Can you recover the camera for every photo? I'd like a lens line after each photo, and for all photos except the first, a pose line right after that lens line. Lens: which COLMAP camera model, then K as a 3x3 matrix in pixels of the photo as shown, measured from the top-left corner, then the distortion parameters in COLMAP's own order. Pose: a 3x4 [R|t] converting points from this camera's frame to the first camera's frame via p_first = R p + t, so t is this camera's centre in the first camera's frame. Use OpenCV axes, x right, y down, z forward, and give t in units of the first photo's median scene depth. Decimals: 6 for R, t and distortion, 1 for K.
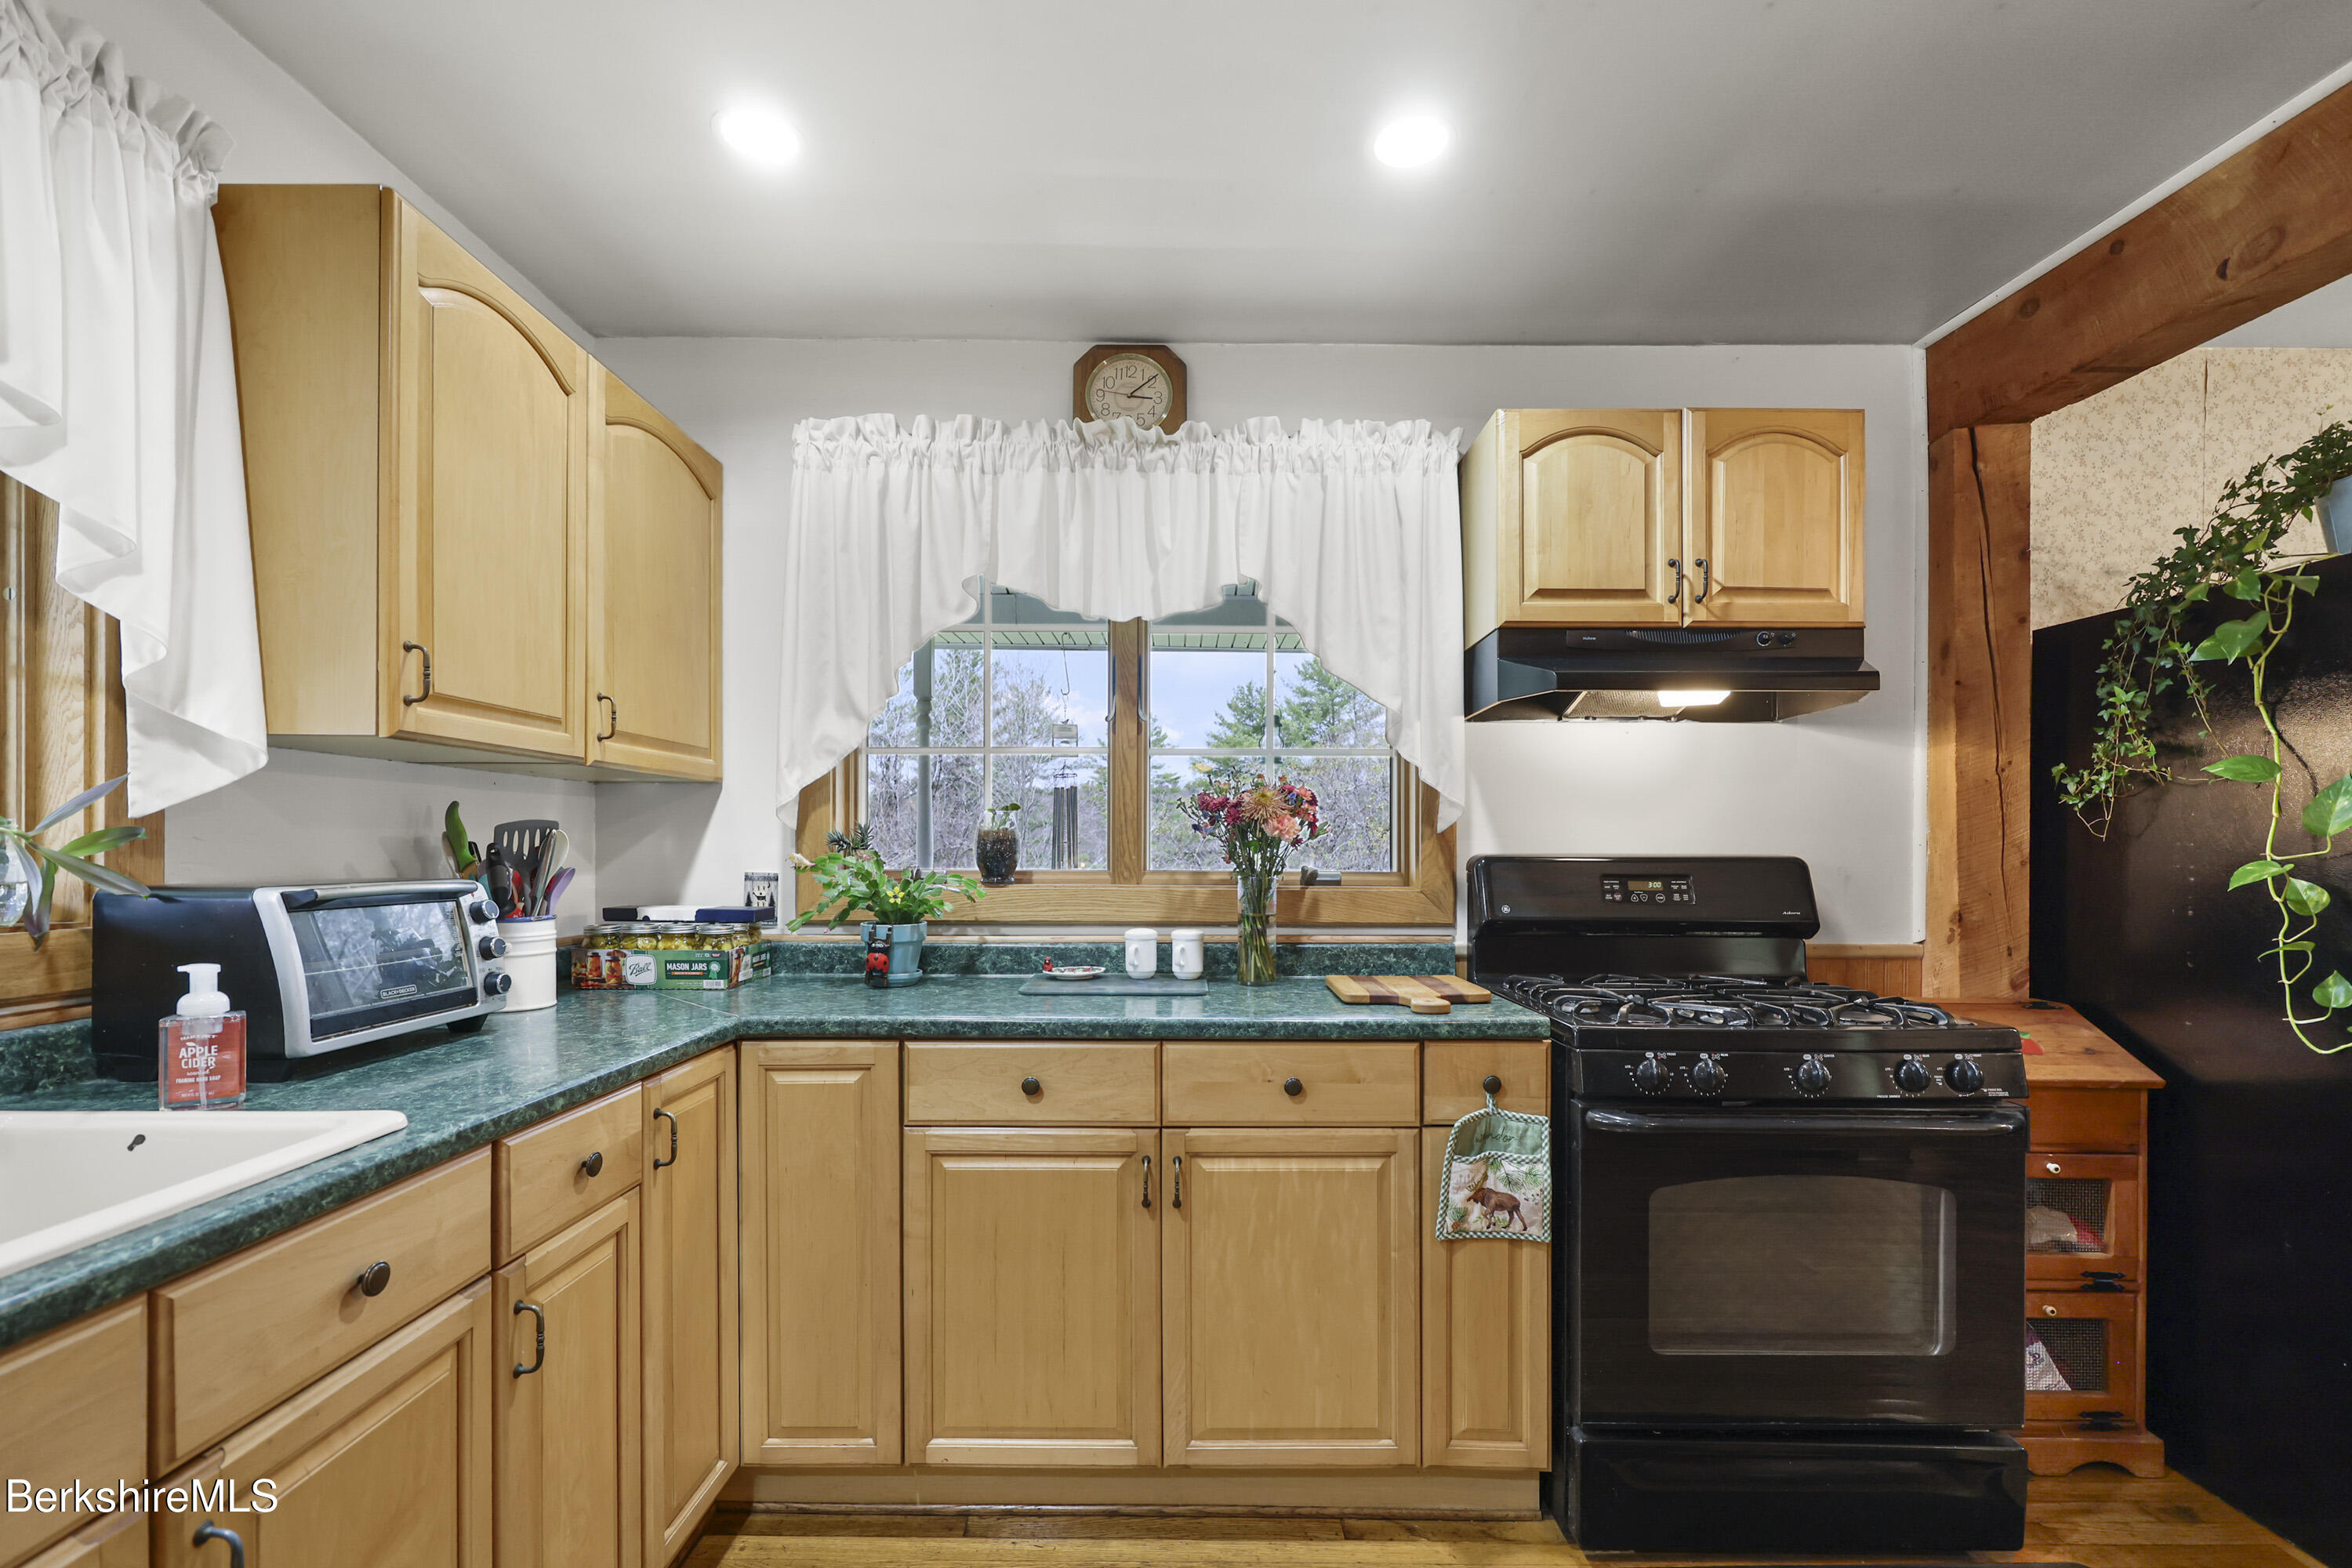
lens RADIAL K [[975.8, 0, 1170.8], [0, 975.8, 860.7], [0, 0, 1]] dist [0.001335, 0.000358]
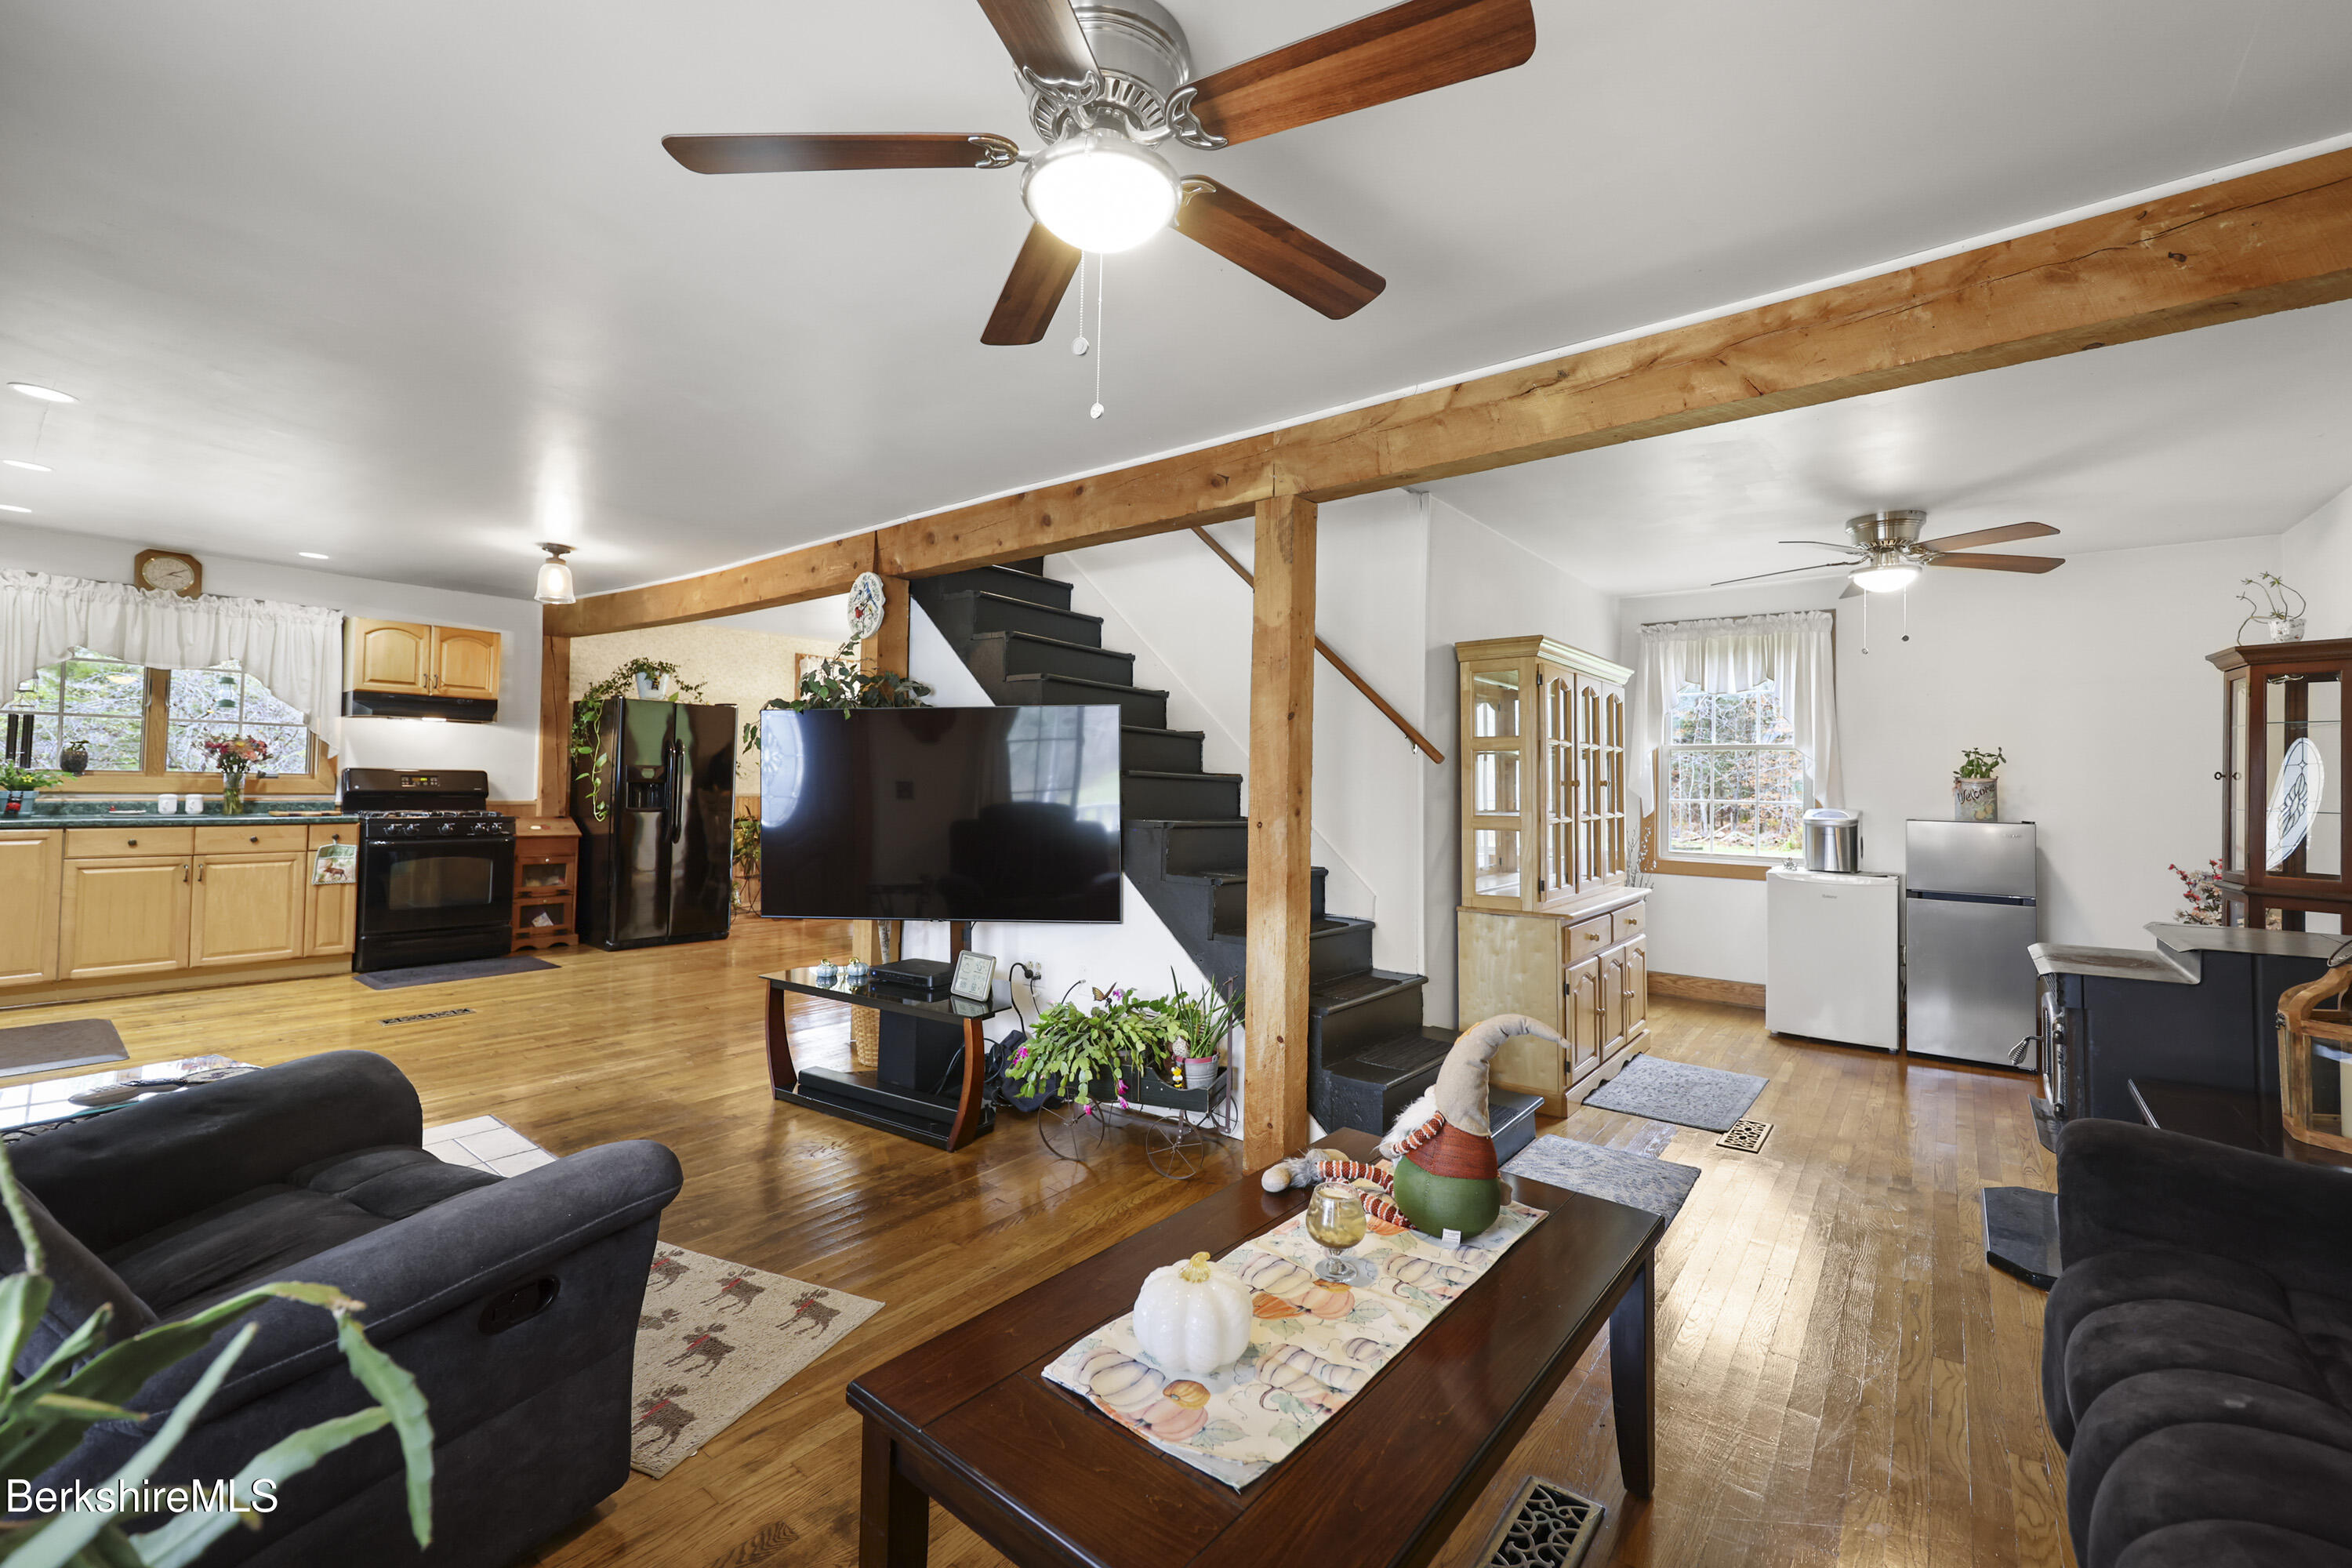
lens RADIAL K [[975.8, 0, 1179.2], [0, 975.8, 753.3], [0, 0, 1]] dist [0.001335, 0.000358]
pose [[0.610963, 0.034549, 0.790905, -0.467654], [-0.012921, 0.999349, -0.033673, 0.017855], [-0.791554, 0.010353, 0.611012, -2.777868]]
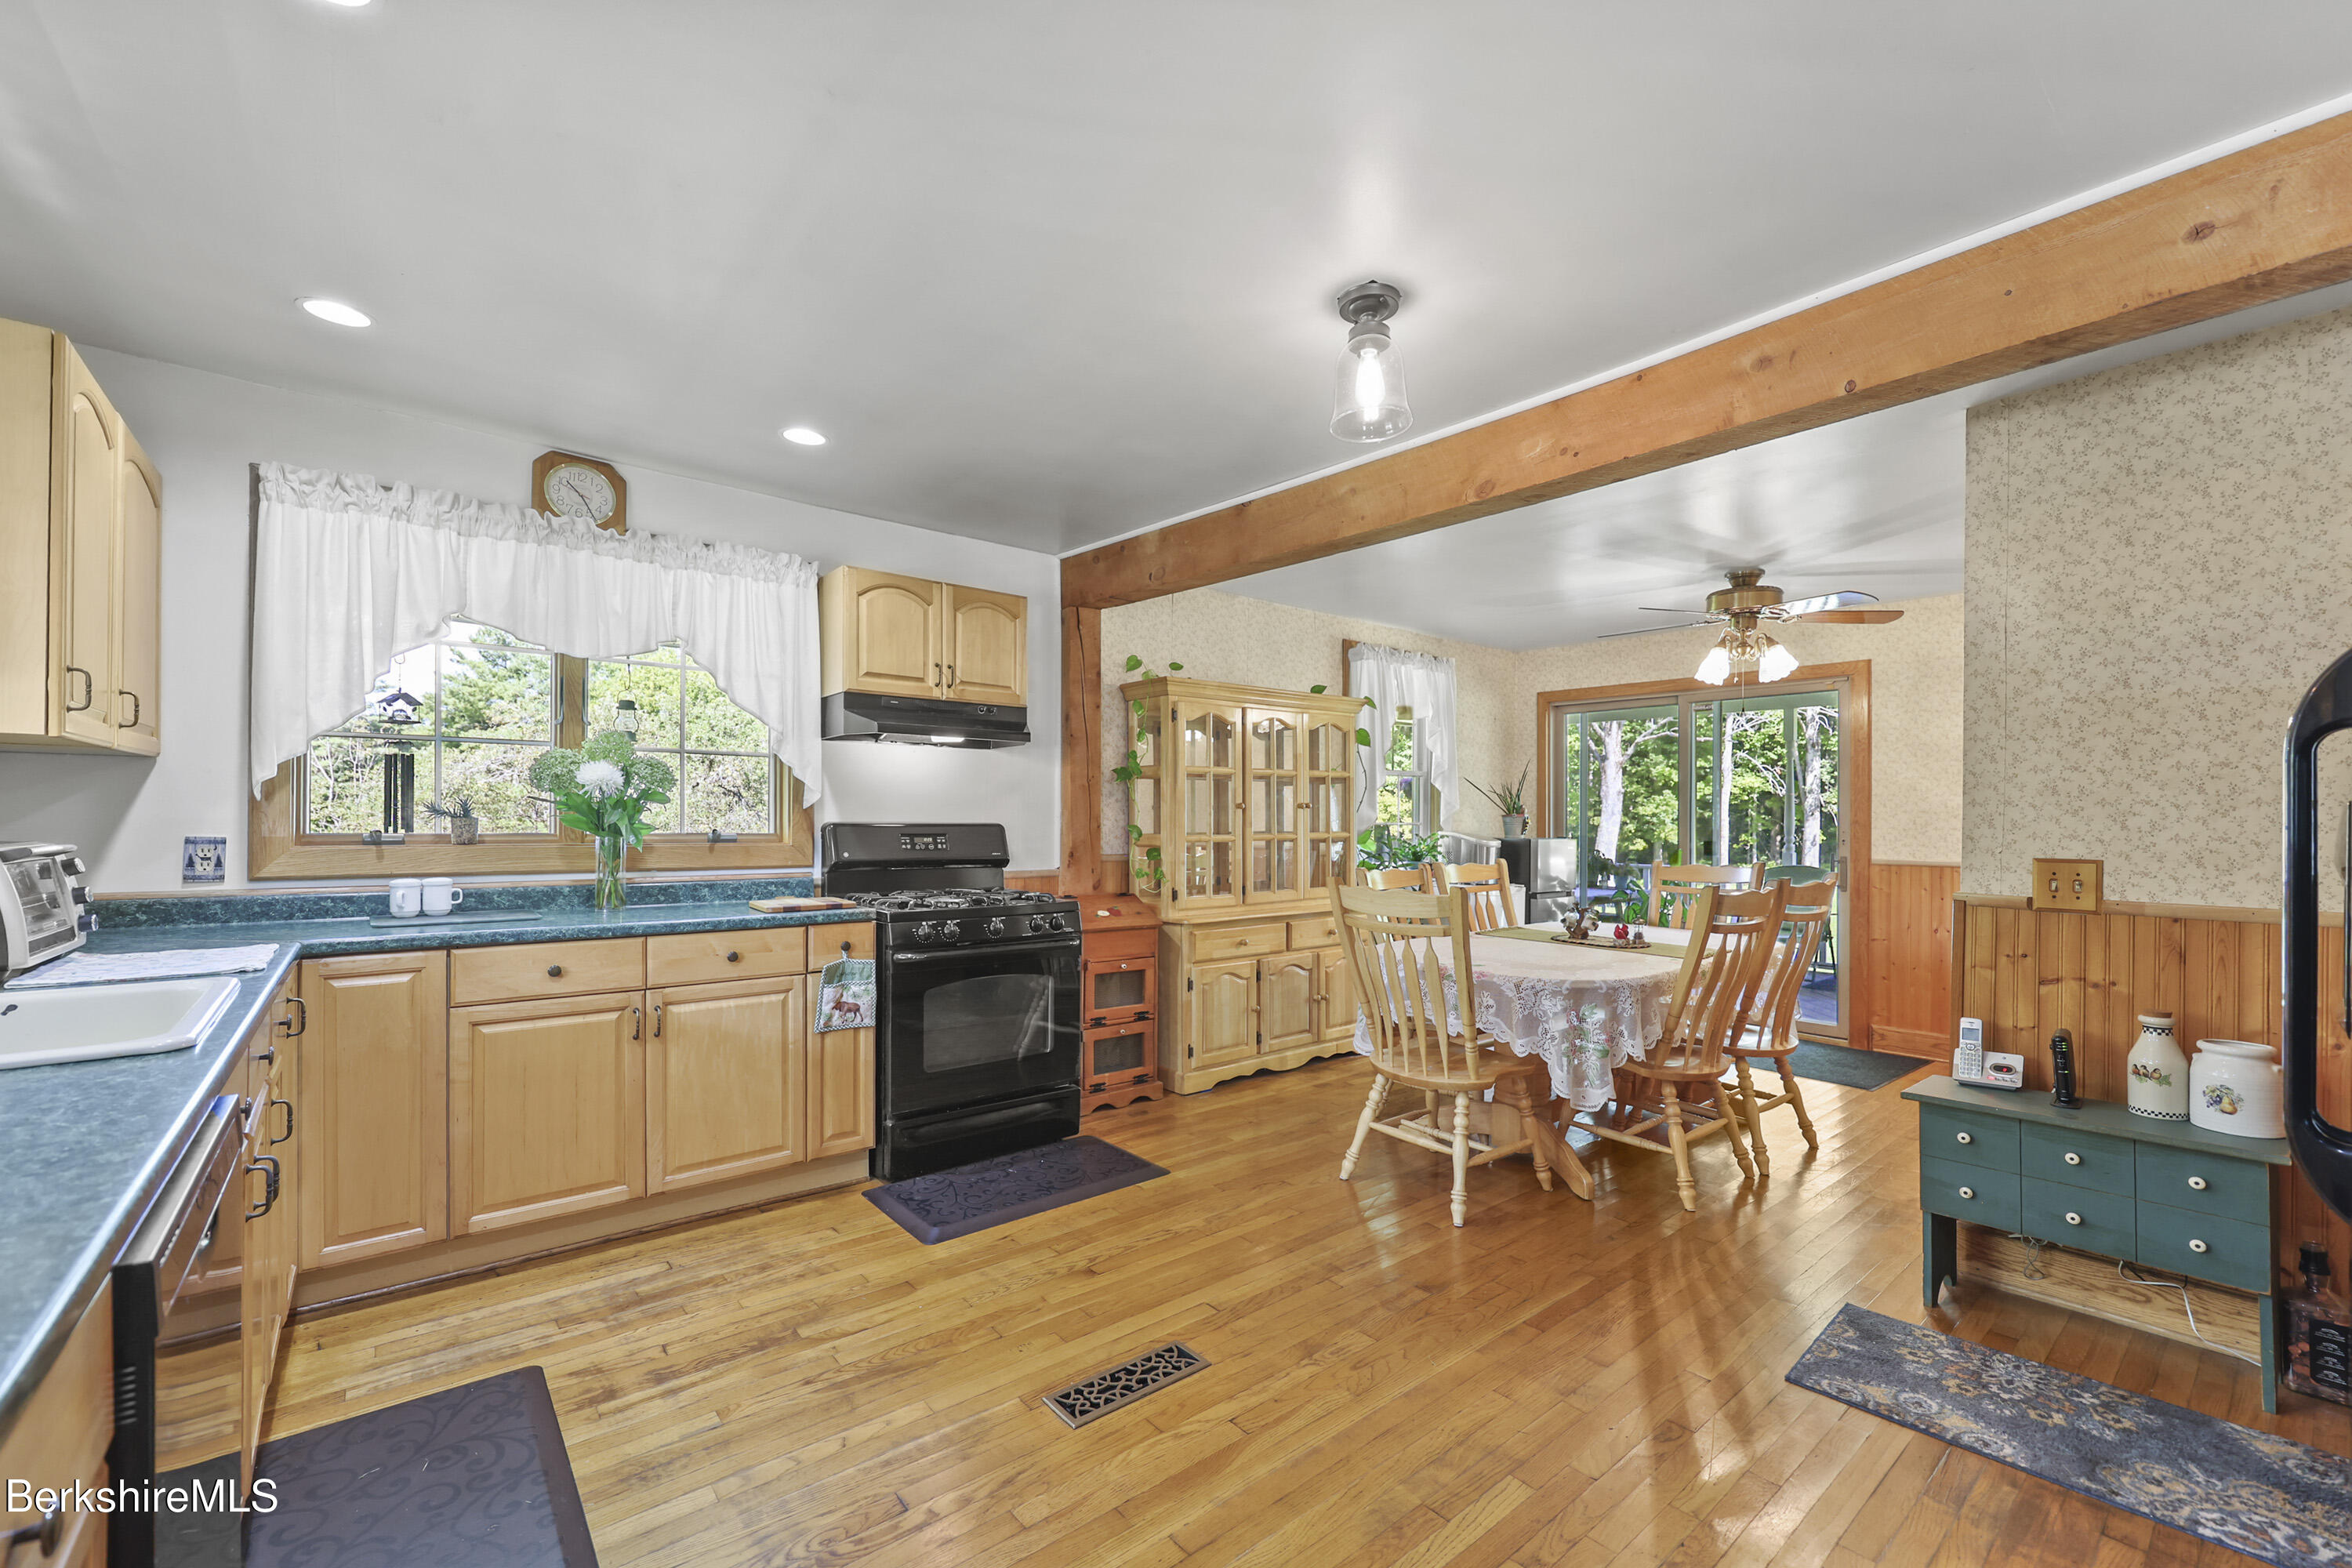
lens RADIAL K [[975.8, 0, 1178.6], [0, 975.8, 816.3], [0, 0, 1]] dist [0.001335, 0.000358]
pose [[0.764154, 0.005383, 0.645011, -0.327879], [-0.000143, 0.999967, -0.008175, -0.002912], [-0.645034, 0.006155, 0.764129, -0.706255]]
